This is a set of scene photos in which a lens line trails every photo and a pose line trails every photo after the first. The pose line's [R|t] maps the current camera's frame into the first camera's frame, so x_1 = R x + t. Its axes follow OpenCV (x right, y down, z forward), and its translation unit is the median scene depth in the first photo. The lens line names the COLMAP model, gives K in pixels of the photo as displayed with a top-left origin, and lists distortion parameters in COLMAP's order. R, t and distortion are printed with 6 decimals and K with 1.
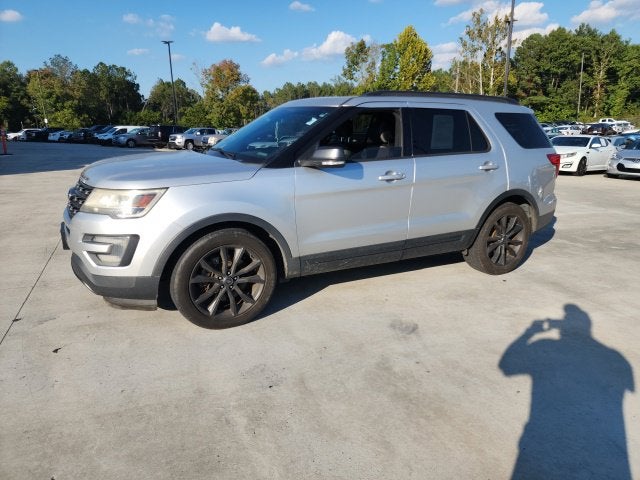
lens RADIAL K [[425.3, 0, 310.4], [0, 425.3, 233.3], [0, 0, 1]] dist [0.077521, -0.071152]
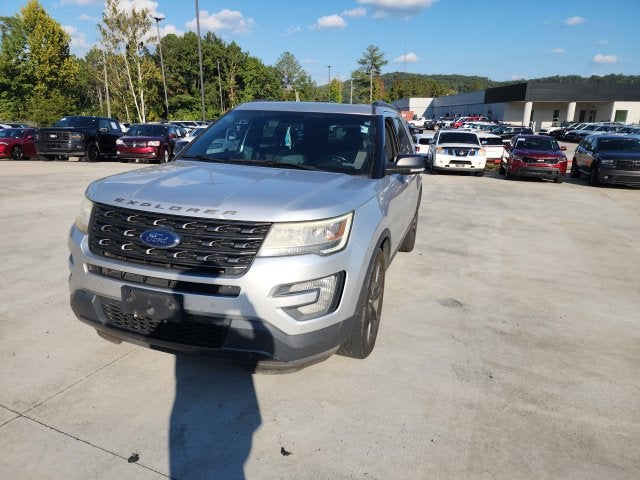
lens RADIAL K [[425.3, 0, 312.3], [0, 425.3, 243.4], [0, 0, 1]] dist [0.077521, -0.071152]
pose [[0.715633, -0.168425, 0.677866, -0.073391], [0.145479, 0.985150, 0.091190, -0.009760], [-0.683159, 0.033357, 0.729508, 0.032413]]
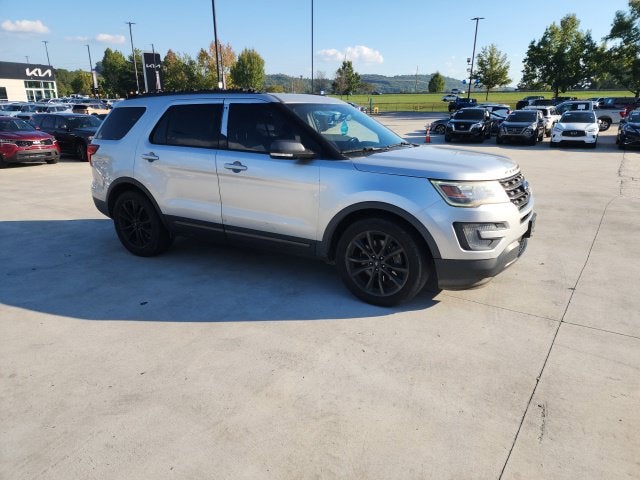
lens RADIAL K [[425.5, 0, 329.7], [0, 425.5, 238.1], [0, 0, 1]] dist [0.074081, -0.065110]
pose [[-0.553214, -0.238684, 0.798113, -0.104729], [0.204131, 0.890022, 0.407665, -0.046344], [-0.807642, 0.388445, -0.443650, 0.171223]]
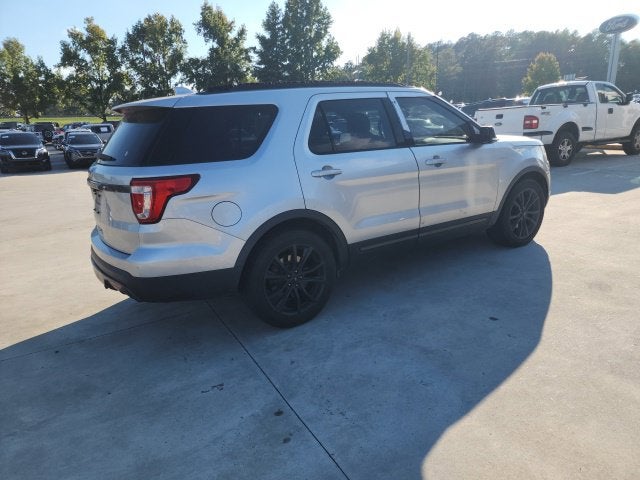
lens RADIAL K [[425.3, 0, 314.3], [0, 425.3, 243.3], [0, 0, 1]] dist [0.077521, -0.071152]
pose [[-0.991753, 0.074840, -0.104048, 0.033519], [0.013759, 0.869287, 0.494116, -0.057065], [0.127427, 0.488609, -0.863148, 0.228008]]
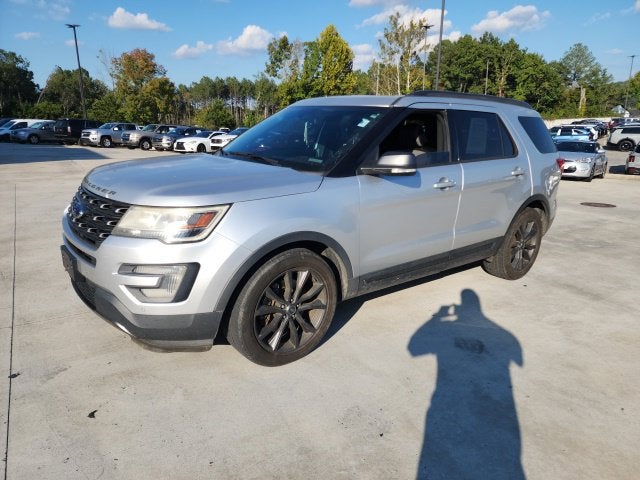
lens RADIAL K [[425.3, 0, 315.8], [0, 425.3, 244.8], [0, 0, 1]] dist [0.077521, -0.071152]
pose [[0.981478, -0.035740, 0.188212, -0.024540], [0.030207, 0.999025, 0.032183, -0.003644], [-0.189179, -0.025902, 0.981601, 0.012369]]
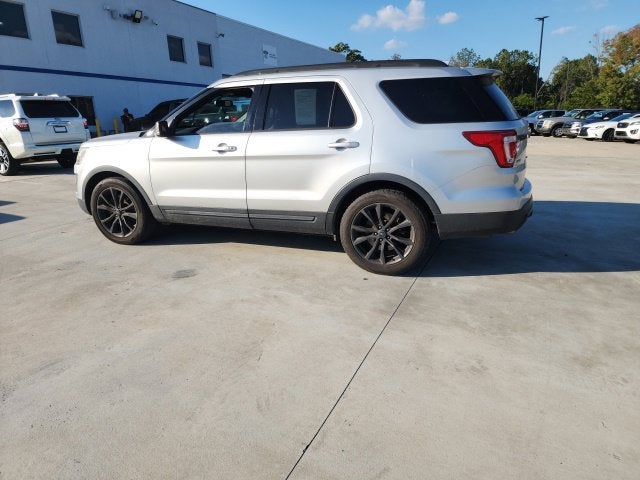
lens RADIAL K [[425.5, 0, 311.9], [0, 425.5, 233.7], [0, 0, 1]] dist [0.074081, -0.065110]
pose [[0.664103, 0.170962, -0.727832, 0.111519], [-0.149607, 0.984203, 0.094673, -0.004897], [0.732519, 0.046016, 0.679189, 0.038019]]
